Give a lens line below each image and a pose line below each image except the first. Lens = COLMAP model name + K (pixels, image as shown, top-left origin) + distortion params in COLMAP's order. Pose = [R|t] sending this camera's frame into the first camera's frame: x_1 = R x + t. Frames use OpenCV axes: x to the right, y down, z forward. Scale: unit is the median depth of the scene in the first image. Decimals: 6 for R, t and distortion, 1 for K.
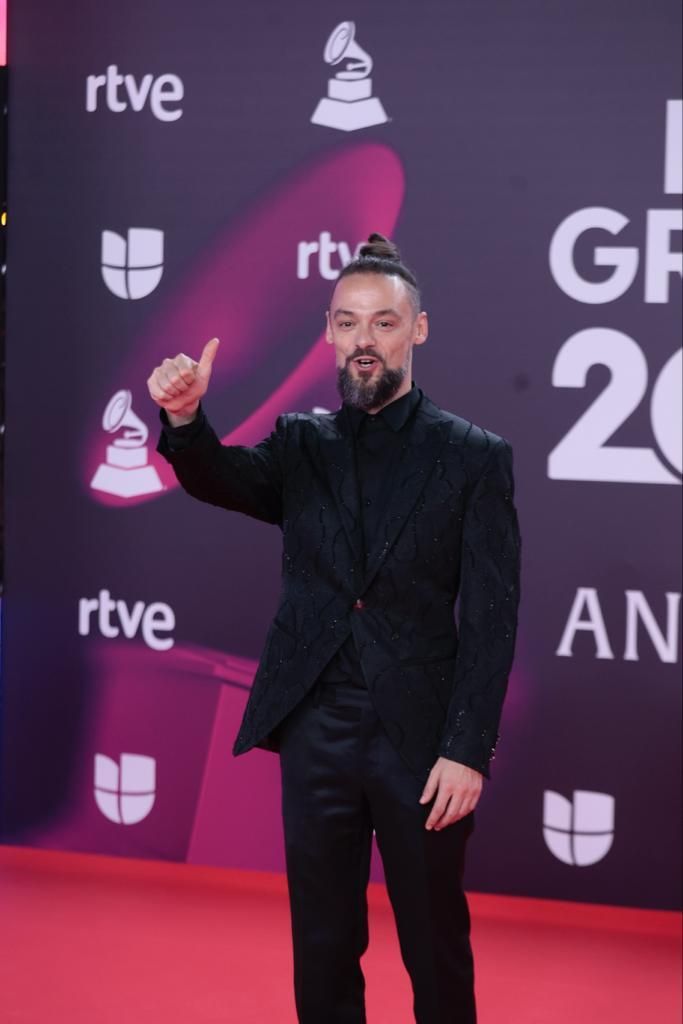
lens RADIAL K [[3613.4, 0, 245.0], [0, 3613.4, 530.9], [0, 0, 1]] dist [0.020960, 0.000000]
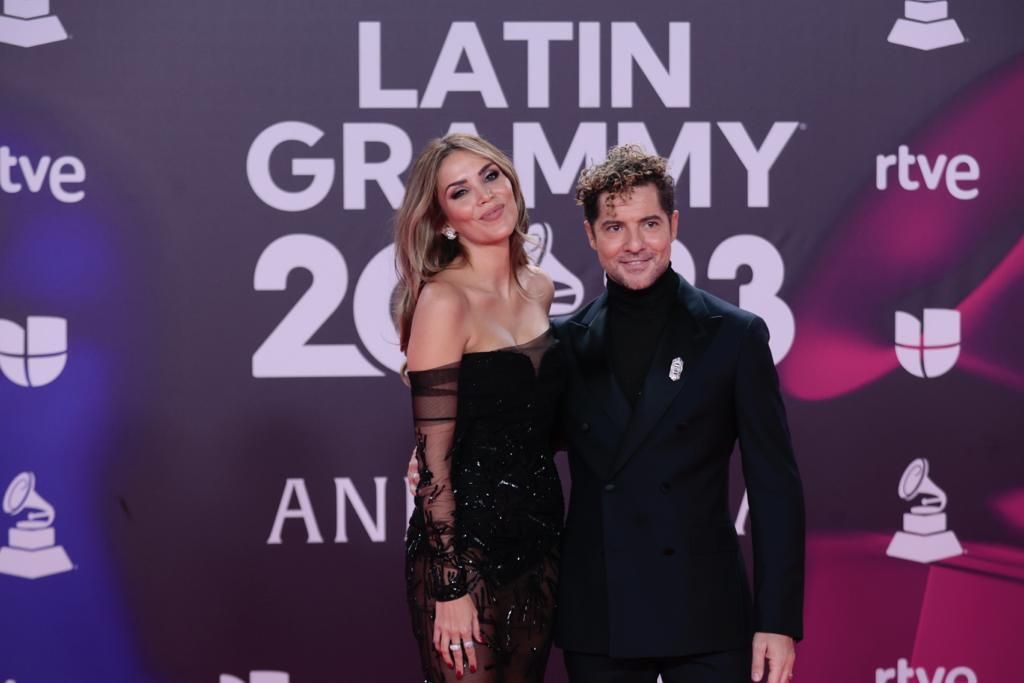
lens RADIAL K [[3107.9, 0, 492.9], [0, 3107.9, 284.6], [0, 0, 1]] dist [-0.055542, 0.000000]
pose [[0.815502, -0.032449, 0.577844, -0.387278], [0.054033, 0.998335, -0.020194, -0.019494], [-0.576227, 0.047691, 0.815897, 0.218830]]
